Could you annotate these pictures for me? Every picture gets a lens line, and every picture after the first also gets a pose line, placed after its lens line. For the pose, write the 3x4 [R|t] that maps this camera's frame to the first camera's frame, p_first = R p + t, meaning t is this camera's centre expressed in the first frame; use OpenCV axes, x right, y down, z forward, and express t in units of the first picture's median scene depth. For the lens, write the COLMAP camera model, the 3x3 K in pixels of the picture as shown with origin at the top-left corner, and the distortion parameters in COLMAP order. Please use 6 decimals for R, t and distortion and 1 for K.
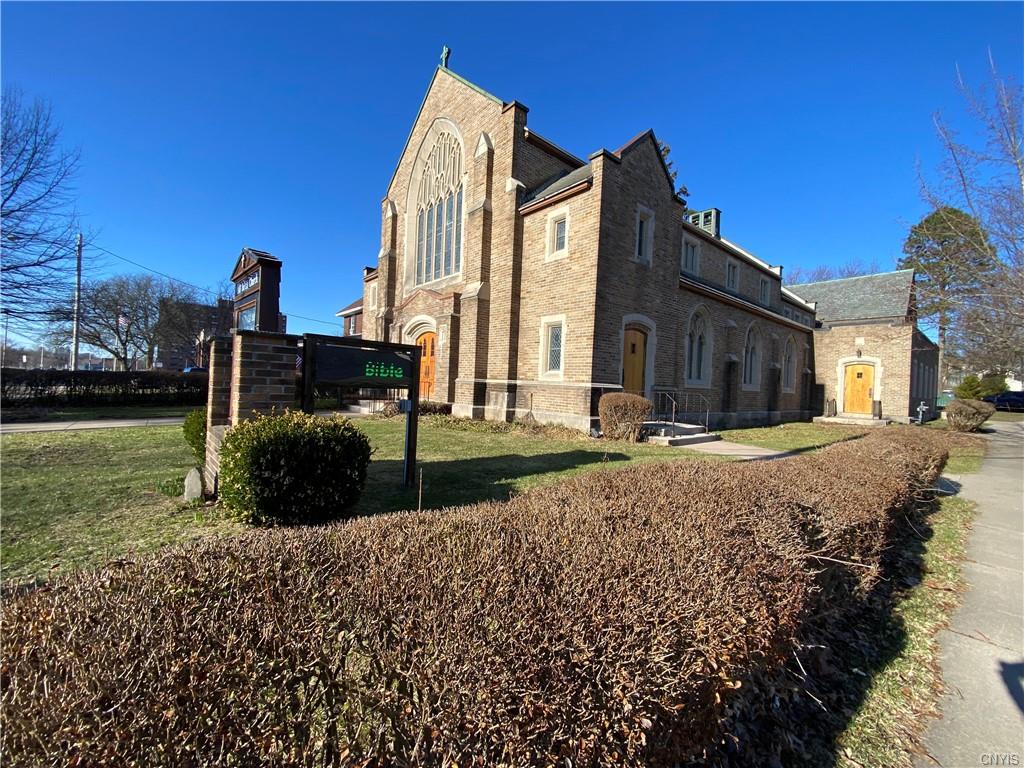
lens RADIAL K [[414.2, 0, 512.0], [0, 414.2, 384.0], [0, 0, 1]] dist [0.018479, -0.019994]
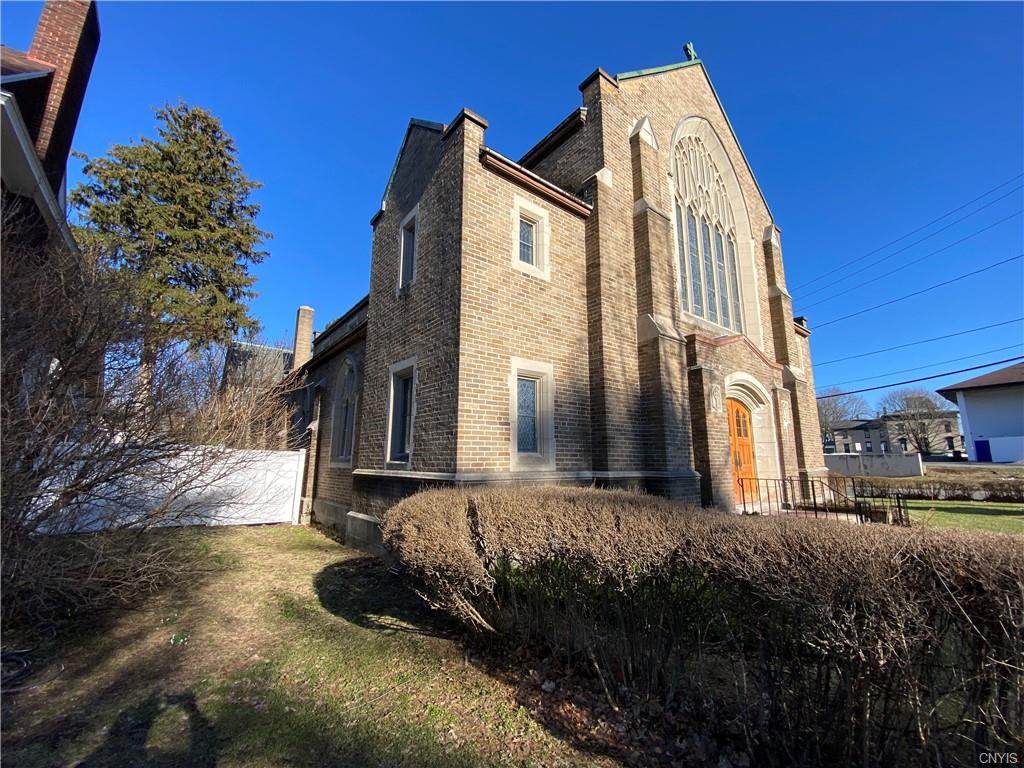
lens RADIAL K [[414.2, 0, 512.0], [0, 414.2, 384.0], [0, 0, 1]] dist [0.018479, -0.019994]
pose [[0.052675, 0.132676, 0.989759, -1.162579], [-0.011898, 0.991148, -0.132229, -0.072455], [-0.998541, -0.004811, 0.053787, 1.712493]]
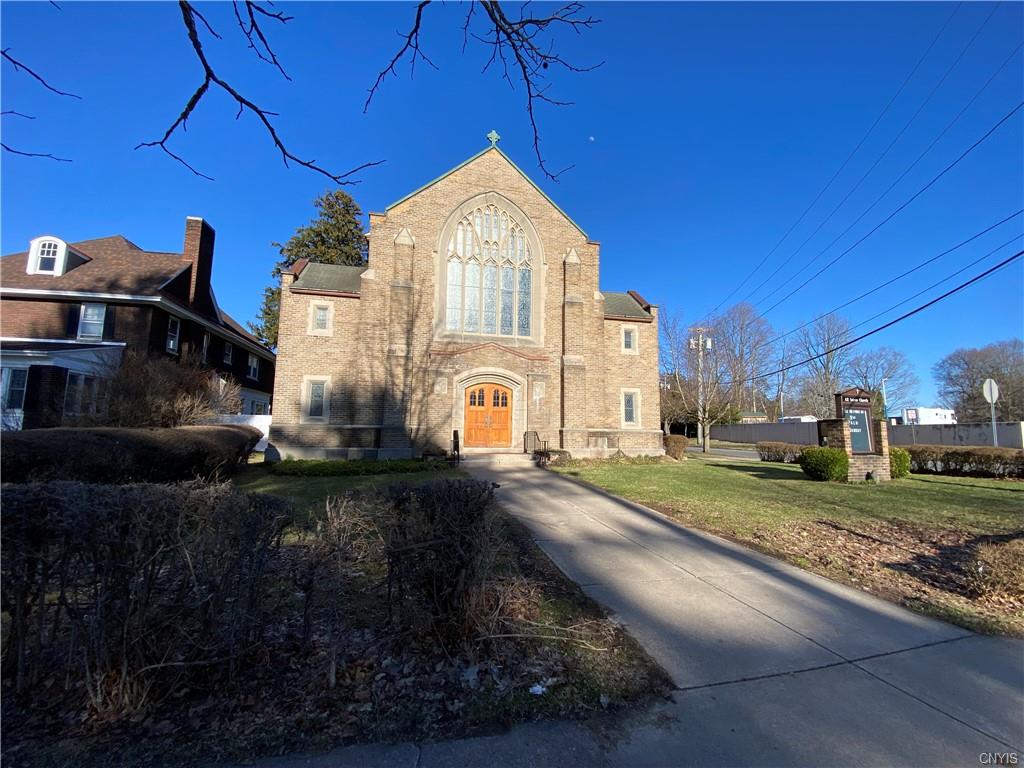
lens RADIAL K [[414.2, 0, 512.0], [0, 414.2, 384.0], [0, 0, 1]] dist [0.018479, -0.019994]
pose [[0.485168, 0.054166, 0.872741, -1.434432], [-0.001779, 0.998139, -0.060960, -0.075820], [-0.874419, 0.028023, 0.484362, 0.565244]]
